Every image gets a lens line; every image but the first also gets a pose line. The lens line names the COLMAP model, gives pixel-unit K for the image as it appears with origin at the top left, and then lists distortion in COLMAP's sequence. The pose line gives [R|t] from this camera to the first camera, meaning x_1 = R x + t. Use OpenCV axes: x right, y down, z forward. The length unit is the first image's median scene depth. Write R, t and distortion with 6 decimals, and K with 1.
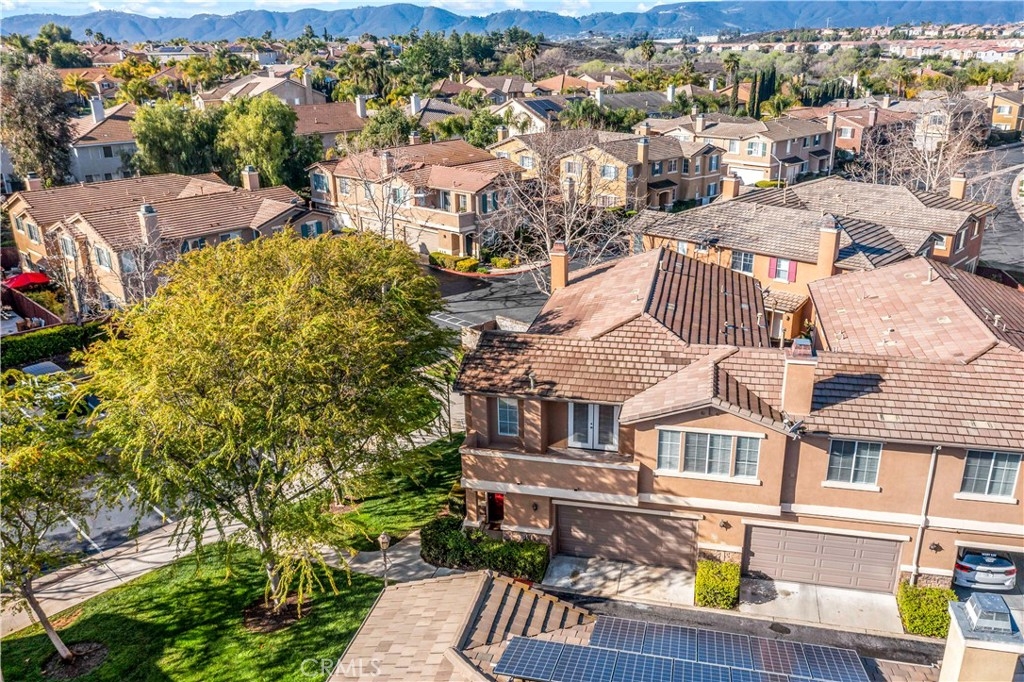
lens RADIAL K [[795.7, 0, 512.0], [0, 795.7, 341.0], [0, 0, 1]] dist [-0.011221, 0.008281]
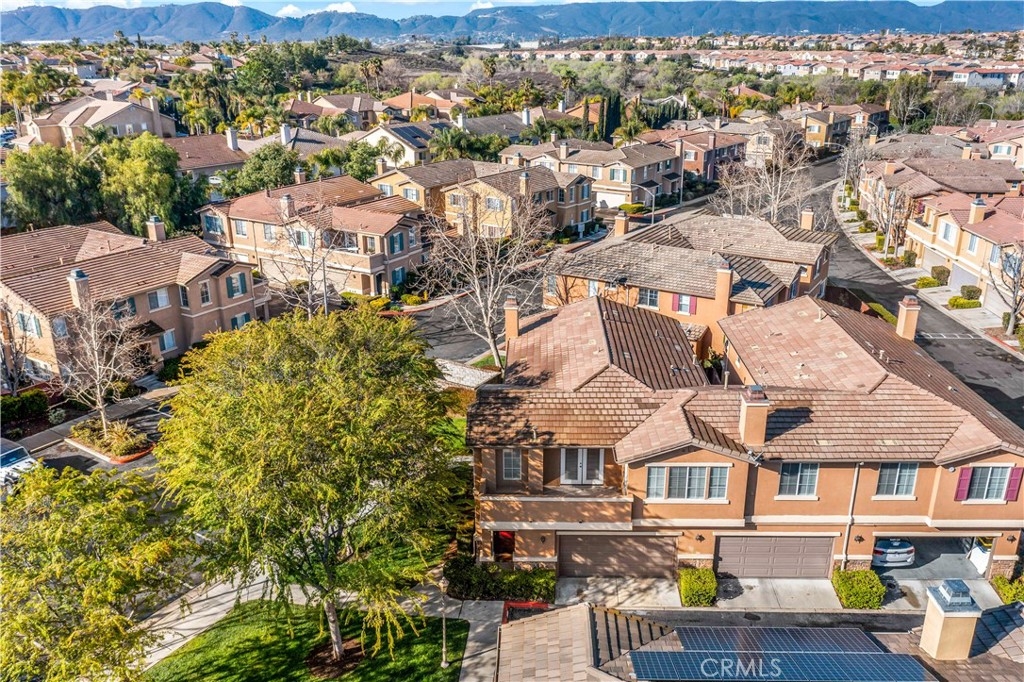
lens RADIAL K [[795.7, 0, 512.0], [0, 795.7, 341.0], [0, 0, 1]] dist [-0.011221, 0.008281]
pose [[0.979553, -0.060284, 0.191944, -0.129619], [0.061851, 0.998083, -0.002174, -0.048780], [-0.191445, 0.014002, 0.981403, -0.085350]]
